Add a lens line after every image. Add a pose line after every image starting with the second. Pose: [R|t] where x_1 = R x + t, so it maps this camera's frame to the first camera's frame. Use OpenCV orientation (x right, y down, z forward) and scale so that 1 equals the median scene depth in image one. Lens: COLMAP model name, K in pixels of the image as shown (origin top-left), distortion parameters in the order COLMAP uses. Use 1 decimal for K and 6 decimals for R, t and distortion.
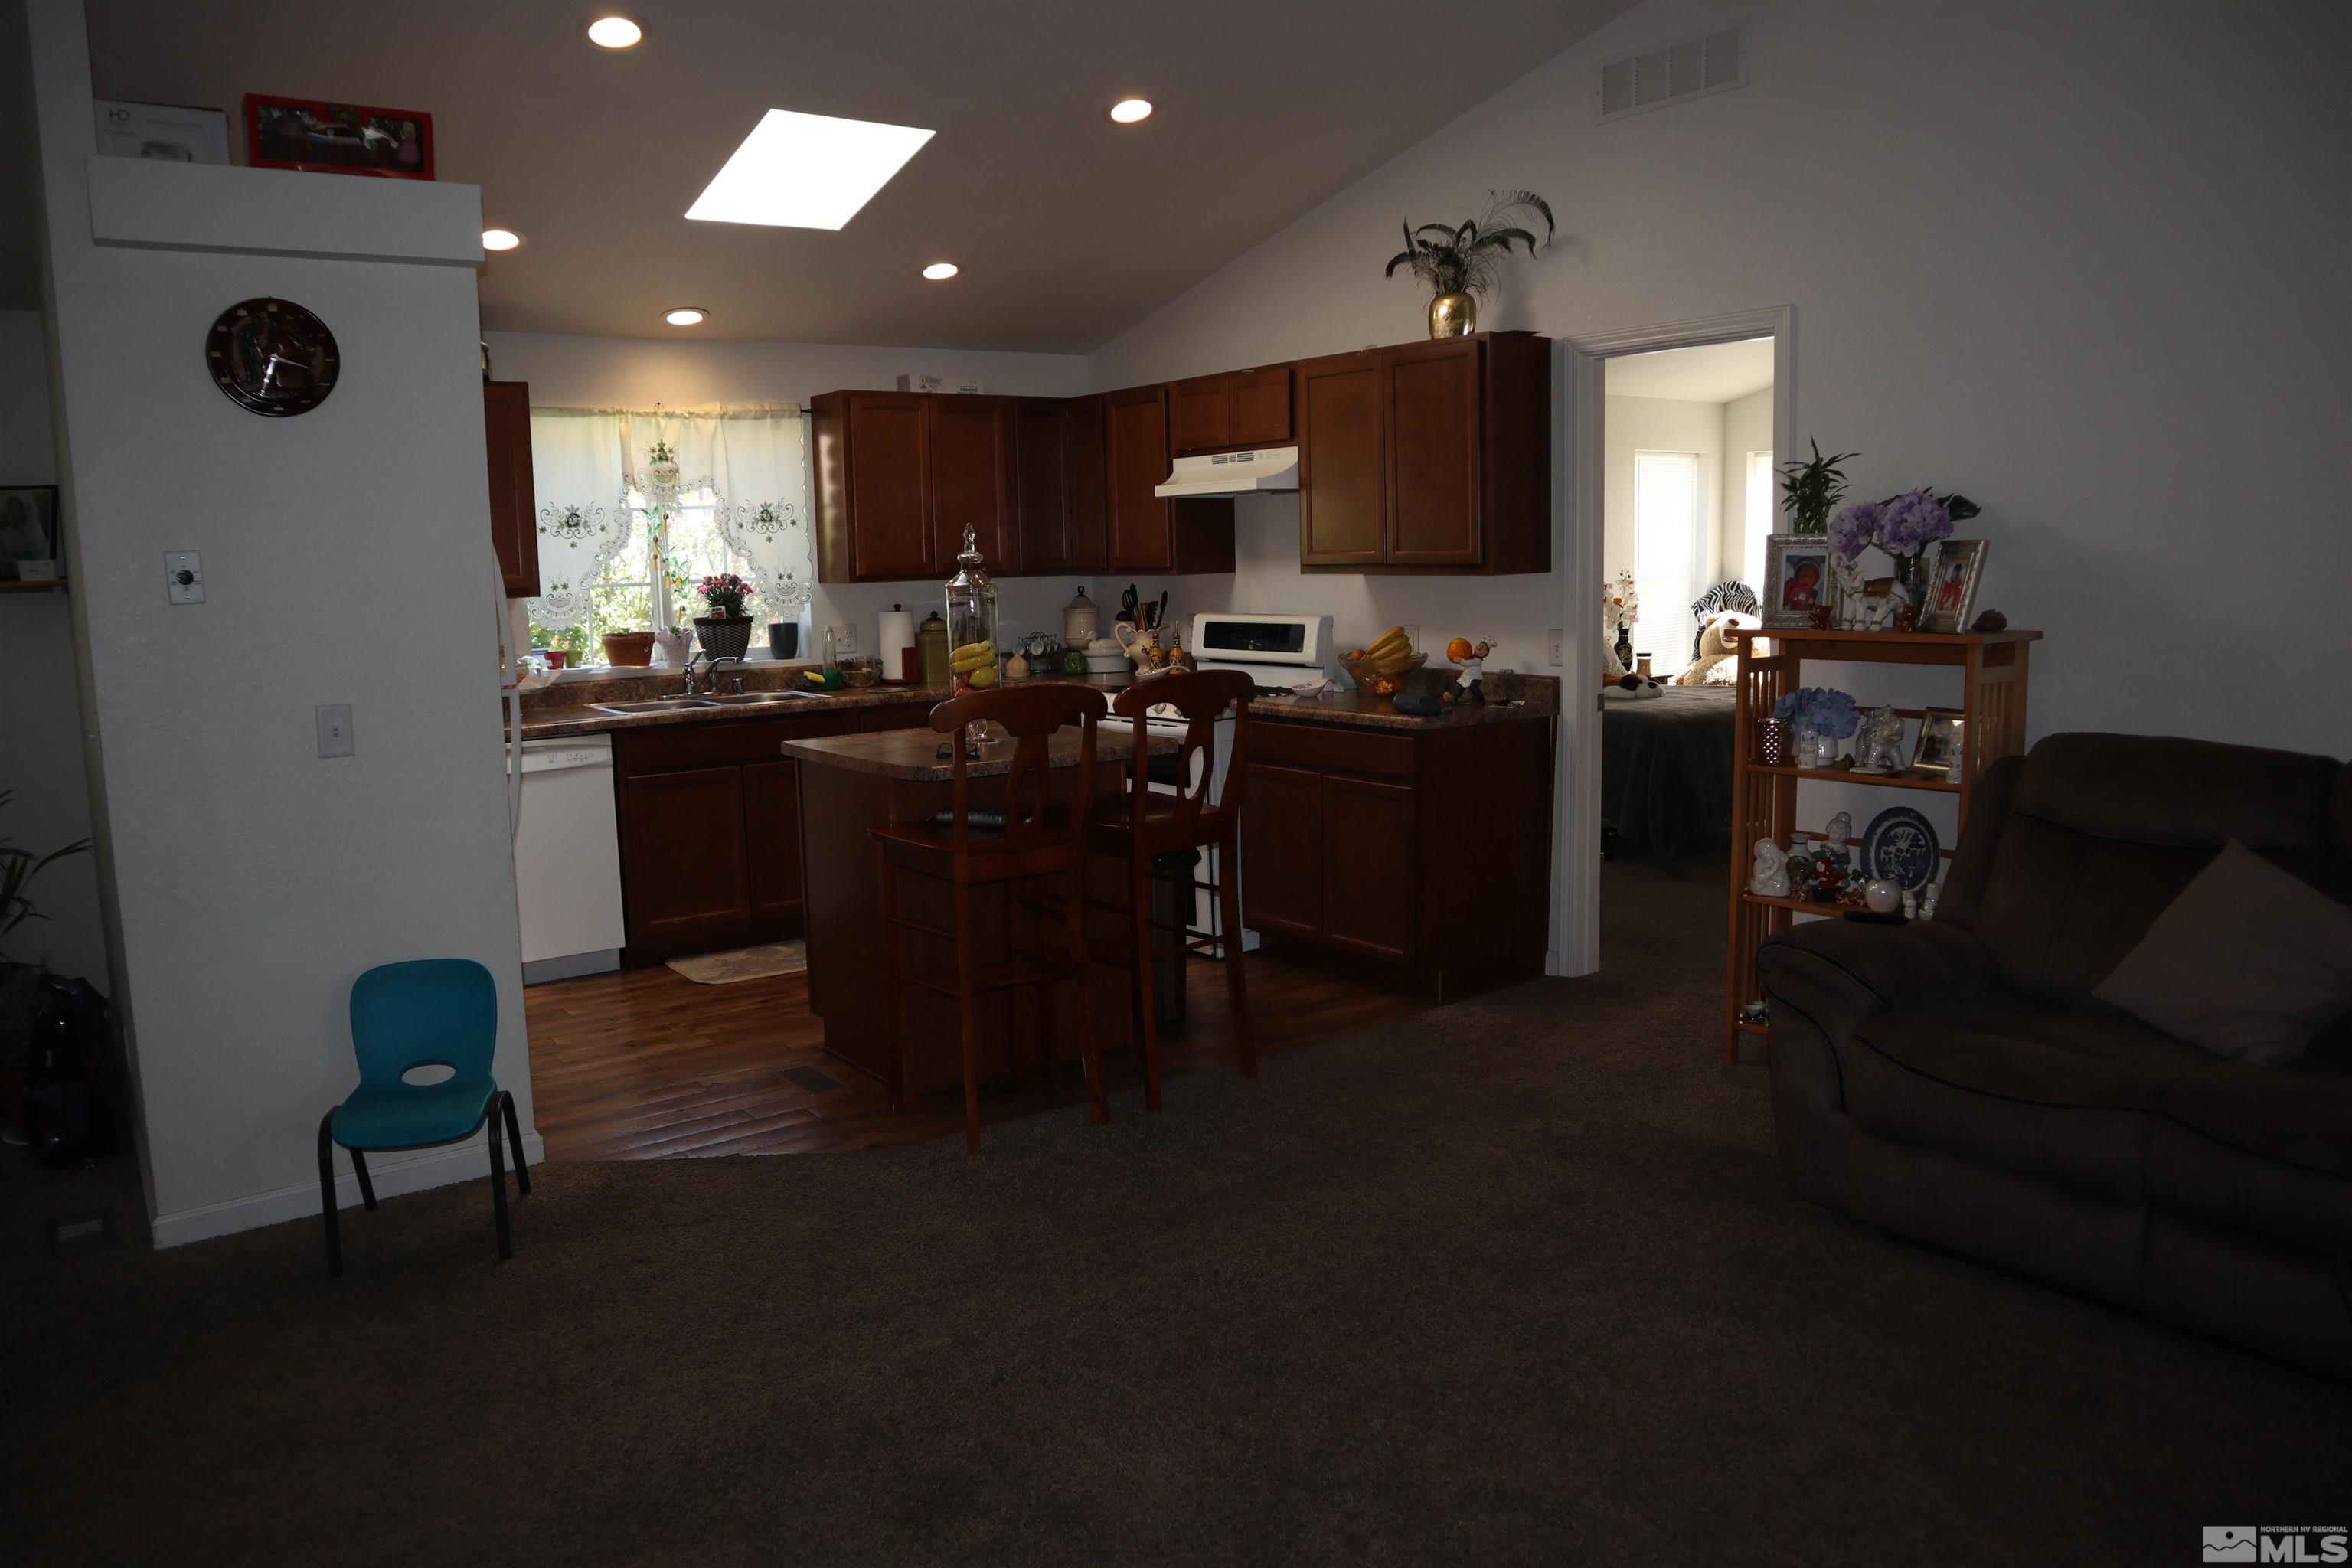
lens RADIAL K [[1631.5, 0, 1173.2], [0, 1631.5, 793.5], [0, 0, 1]] dist [-0.111674, 0.049762]
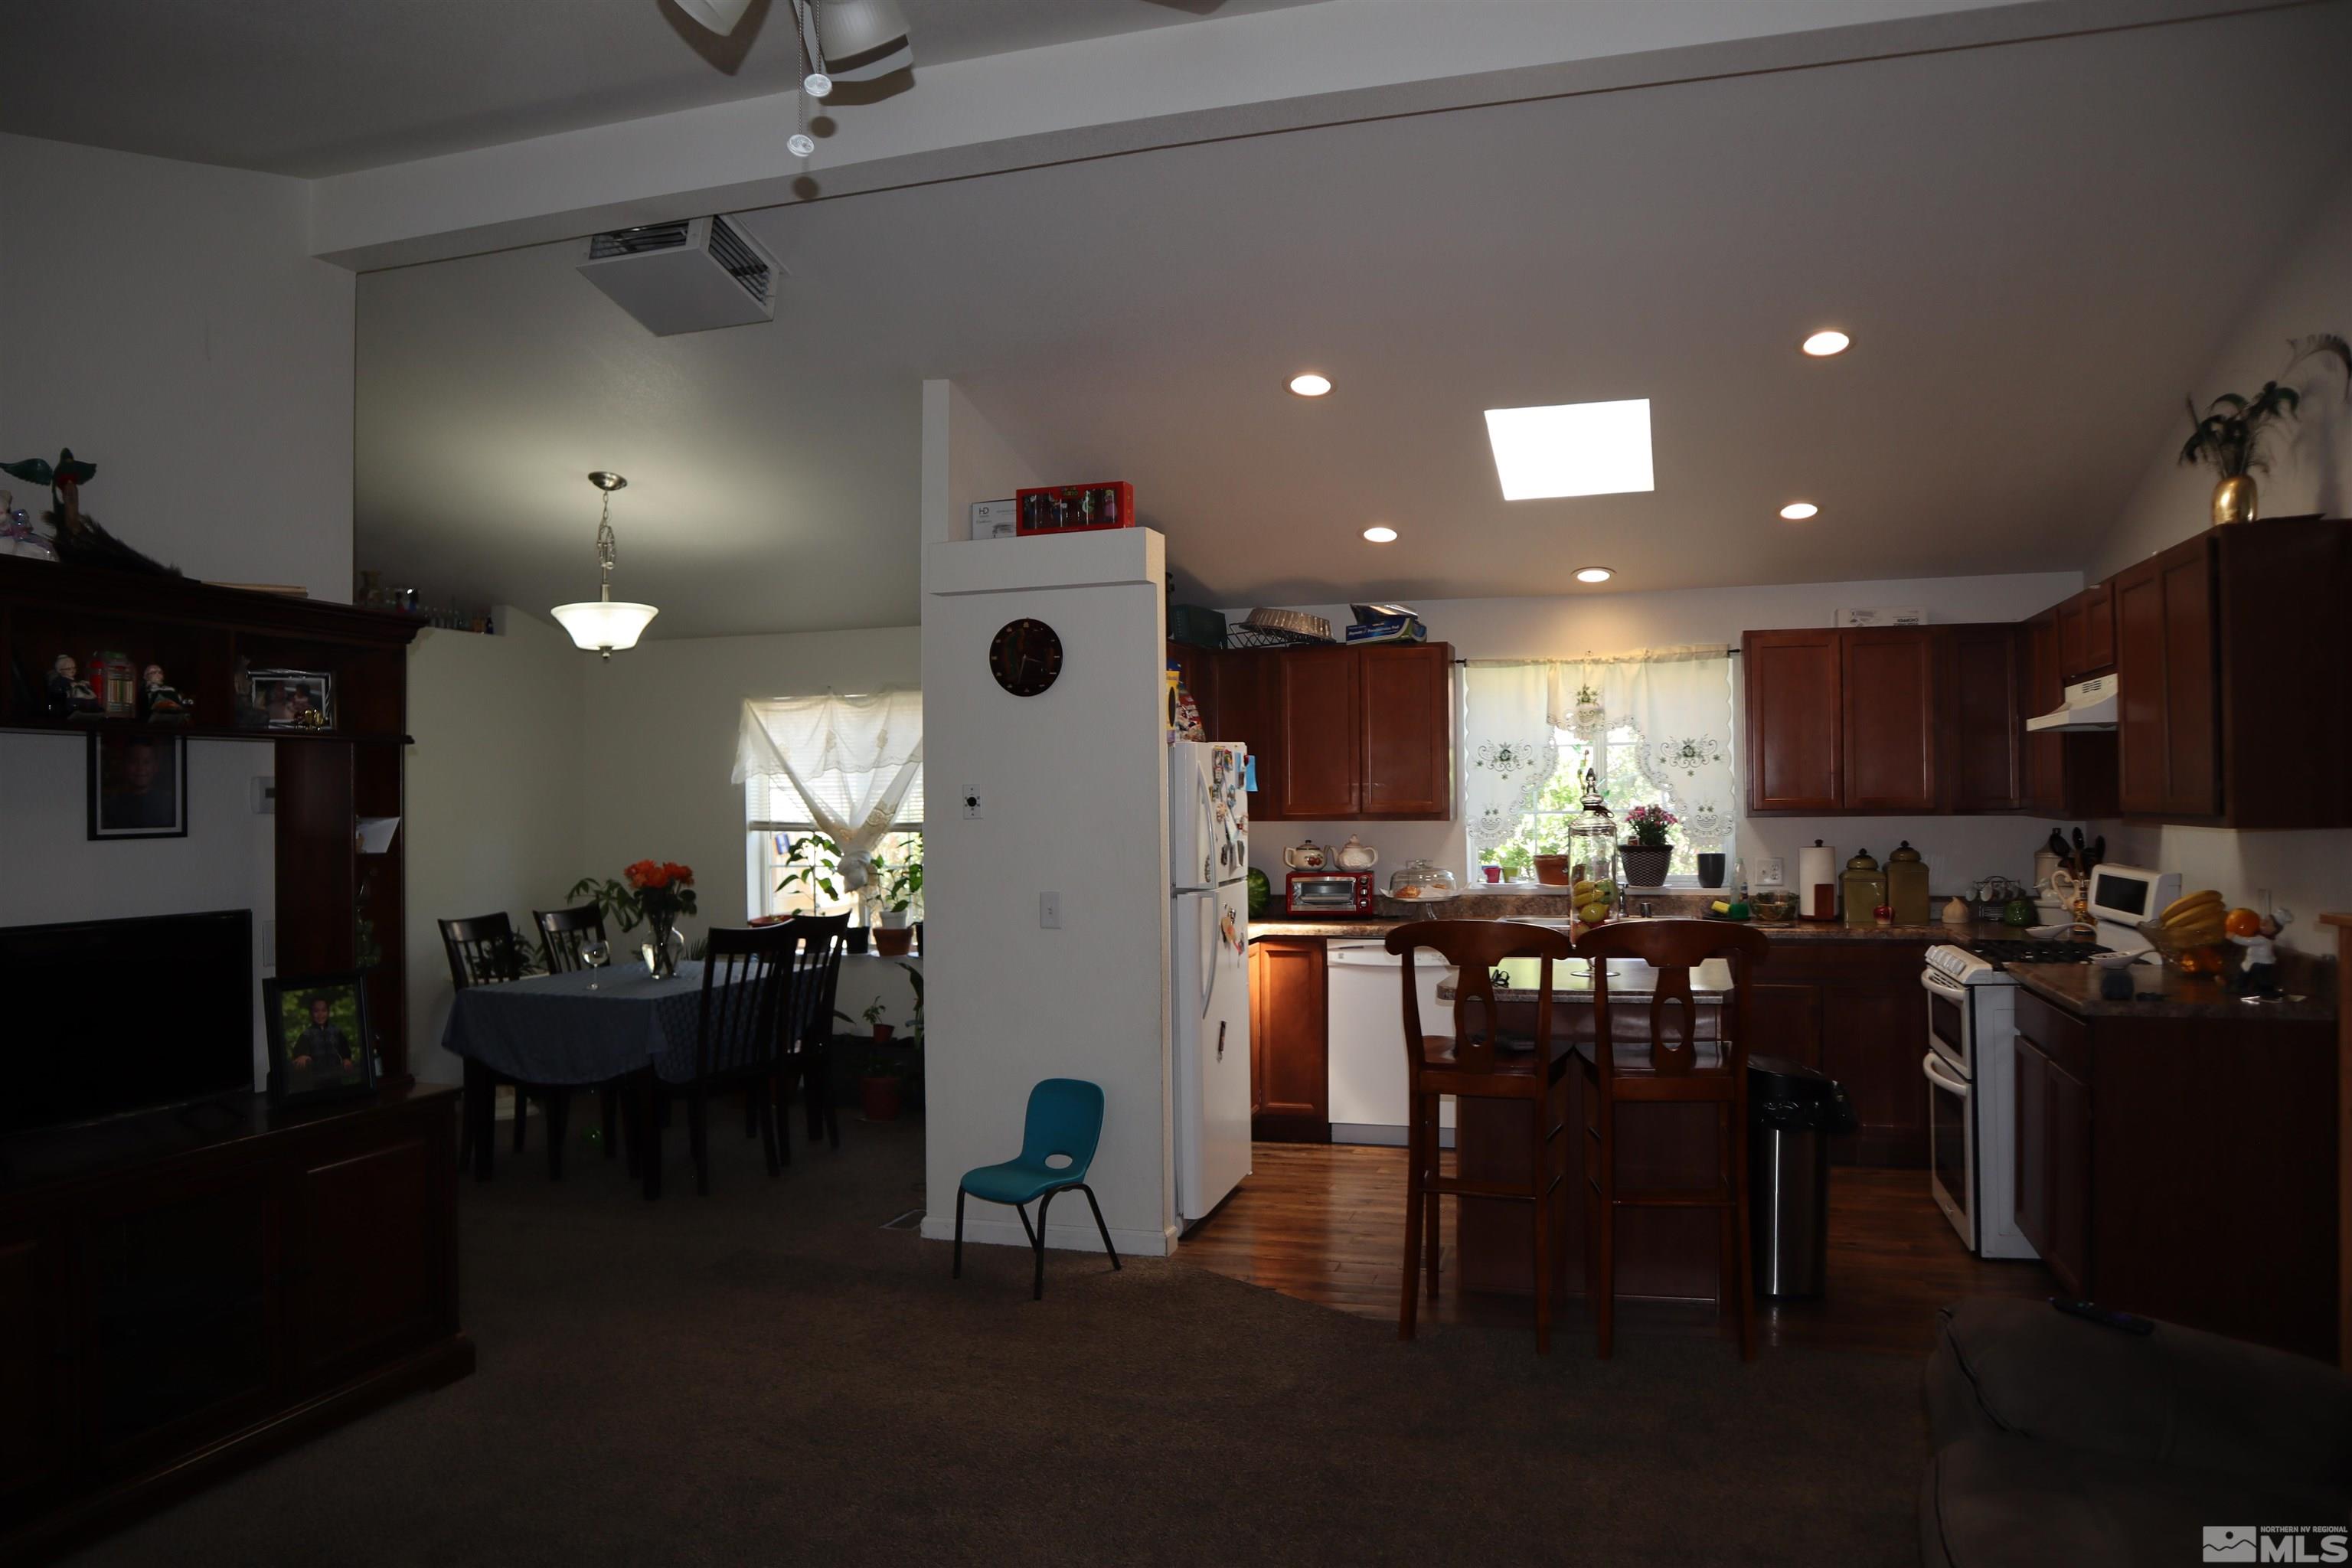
lens RADIAL K [[1631.5, 0, 1164.1], [0, 1631.5, 796.0], [0, 0, 1]] dist [-0.111674, 0.049762]
pose [[0.576271, 0.015831, -0.817106, 0.430073], [-0.121400, 0.990378, -0.066431, -0.032591], [0.808192, 0.137479, 0.572648, 0.128501]]
